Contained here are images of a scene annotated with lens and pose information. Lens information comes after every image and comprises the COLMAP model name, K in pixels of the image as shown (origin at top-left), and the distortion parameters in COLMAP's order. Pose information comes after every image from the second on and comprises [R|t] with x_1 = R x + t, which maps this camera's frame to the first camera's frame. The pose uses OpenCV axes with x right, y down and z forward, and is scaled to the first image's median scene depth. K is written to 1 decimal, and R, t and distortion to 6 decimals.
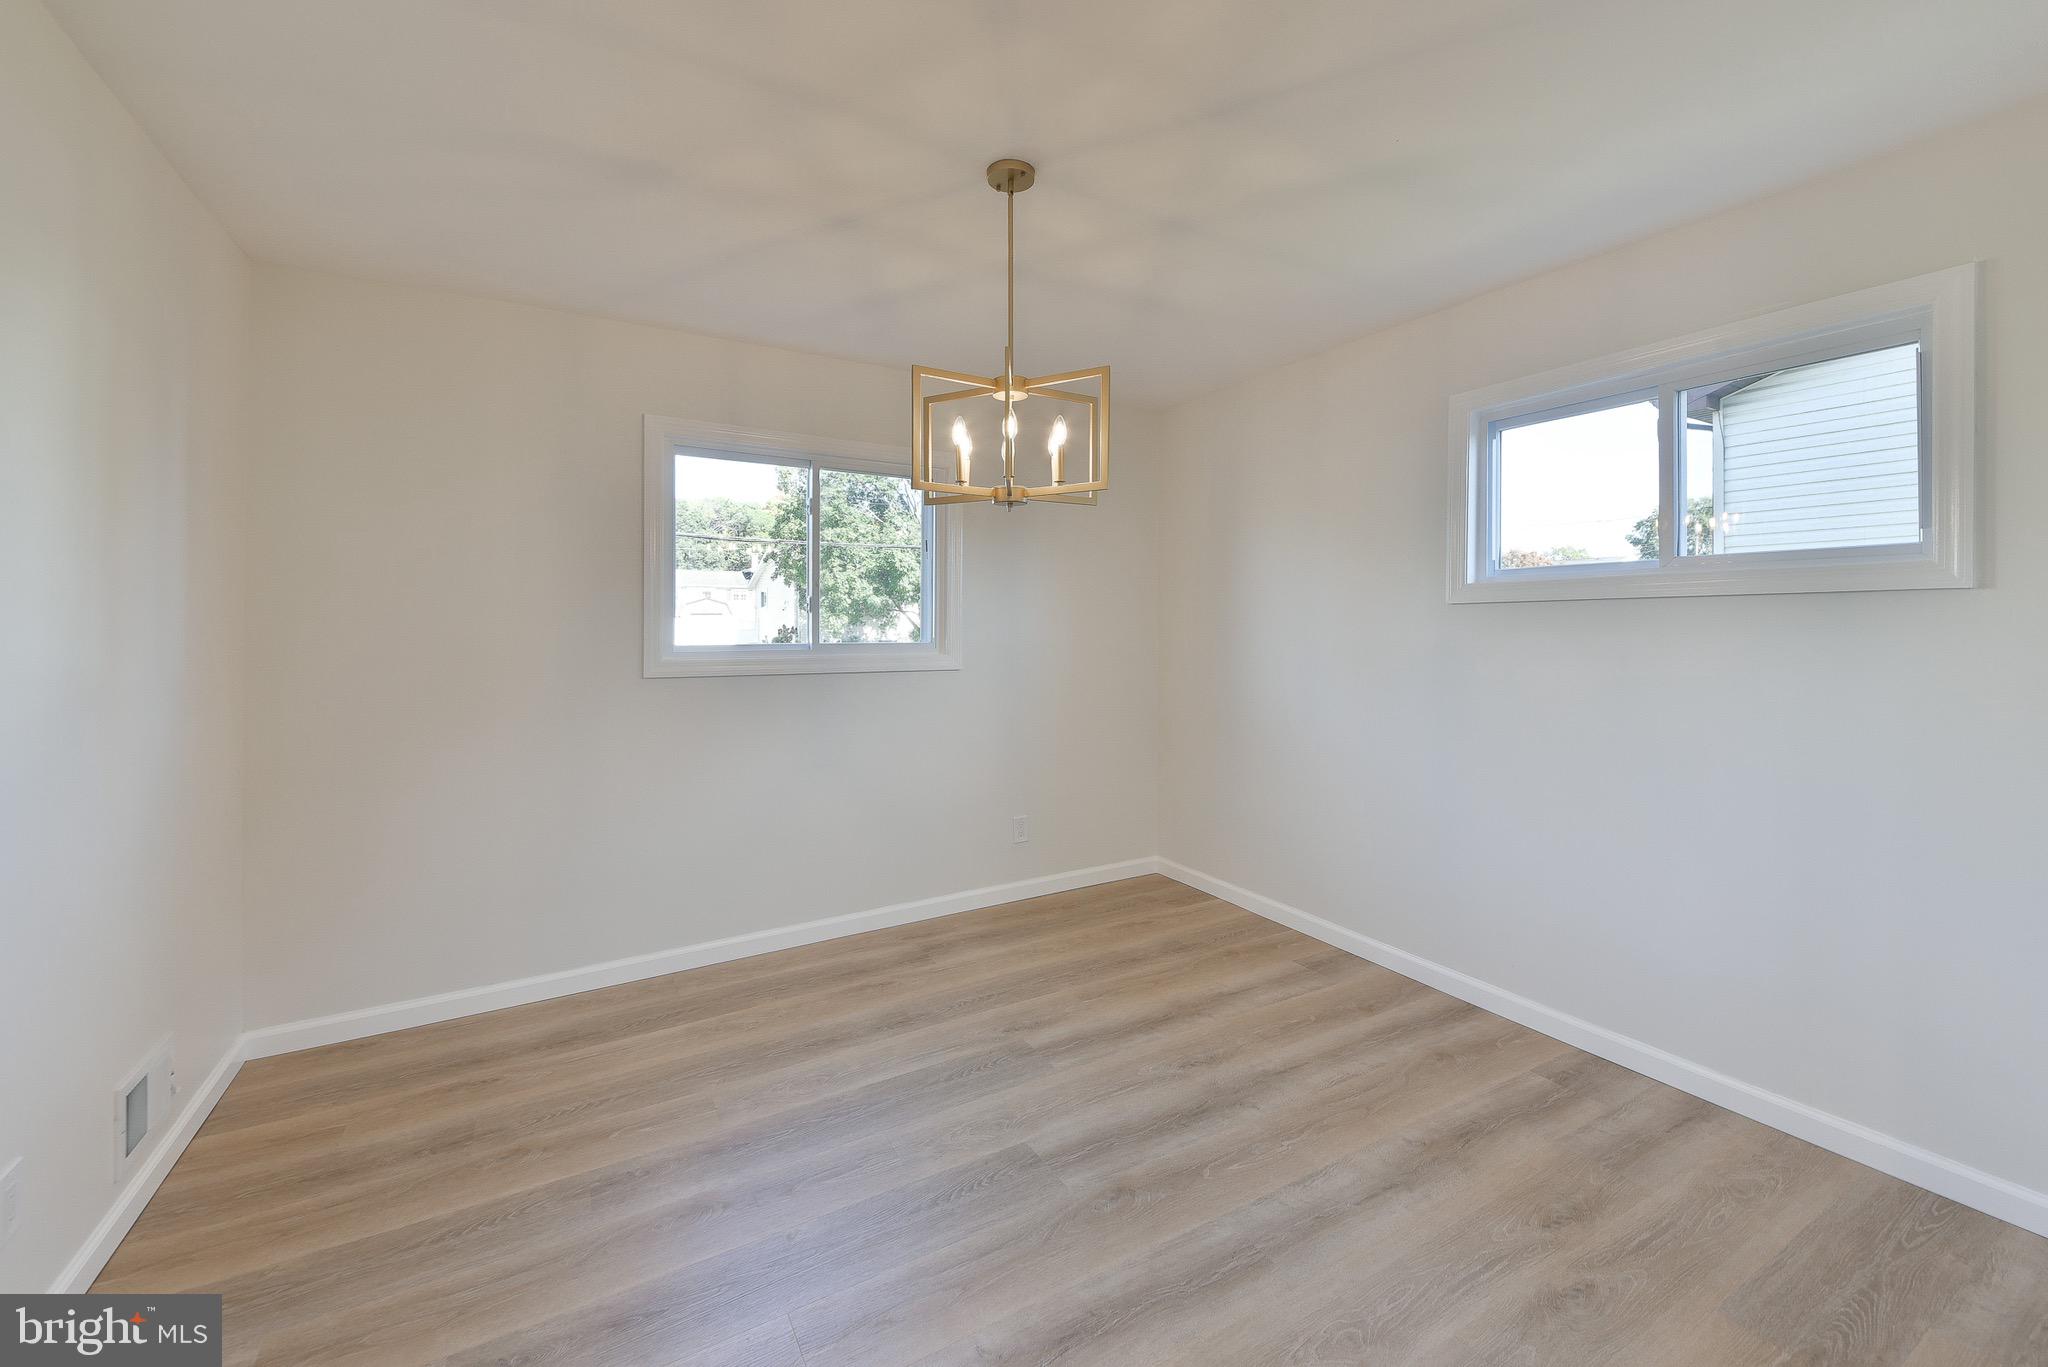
lens RADIAL K [[794.5, 0, 1027.7], [0, 794.5, 630.4], [0, 0, 1]] dist [0.000671, 0.000084]
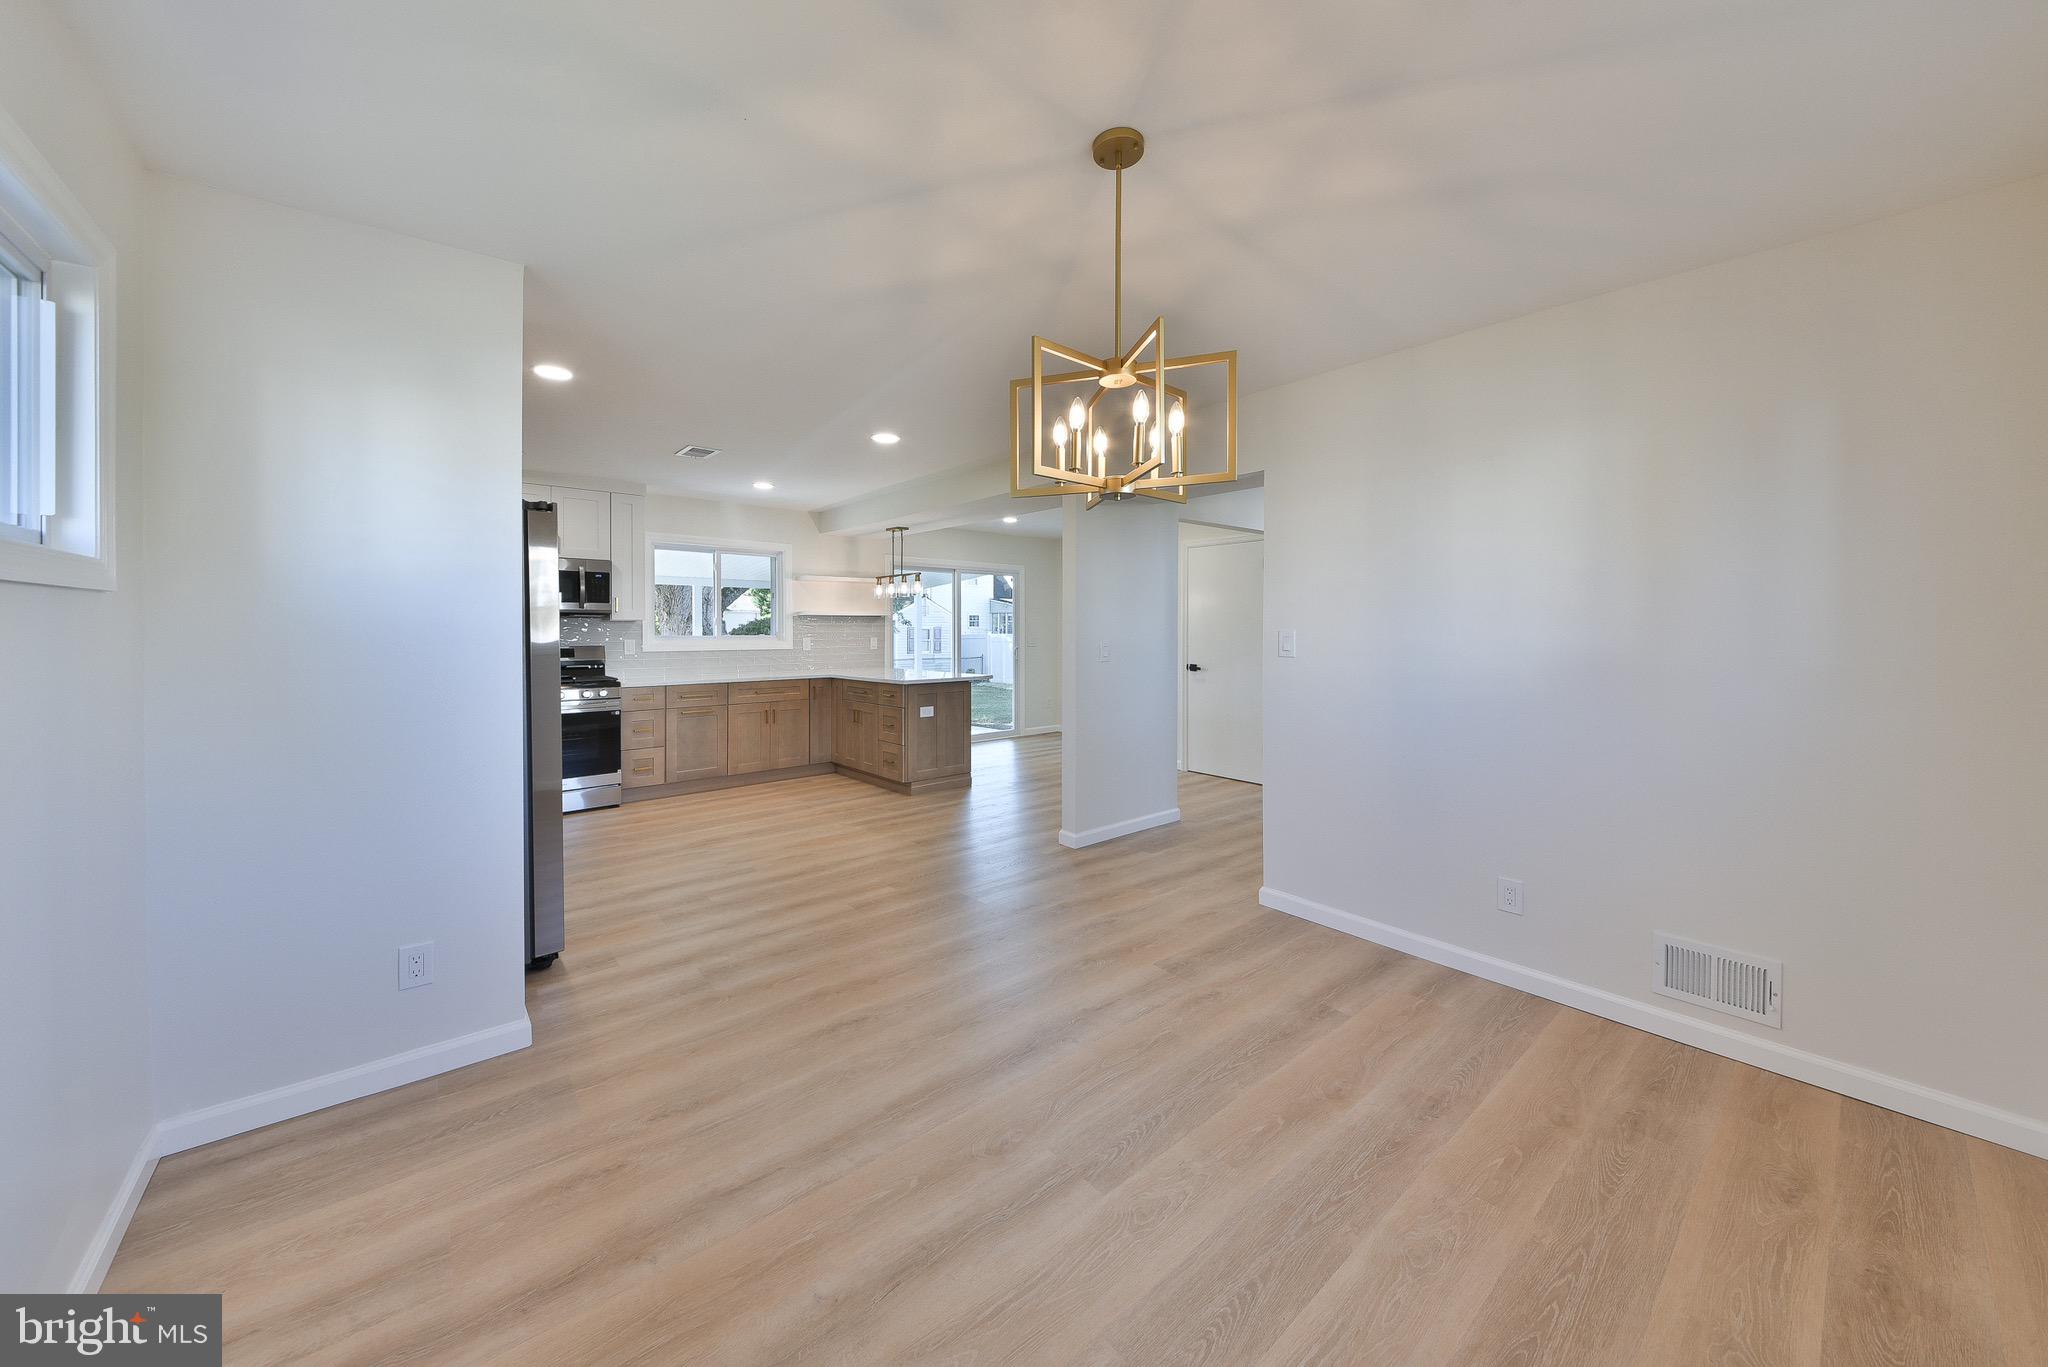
lens RADIAL K [[690.5, 0, 1032.7], [0, 690.5, 633.8], [0, 0, 1]] dist [0.000259, -0.000010]
pose [[-0.981589, 0.005219, -0.190933, 0.228946], [0.003025, 0.999926, 0.011776, -0.010584], [0.190980, 0.010982, -0.981532, 1.775204]]
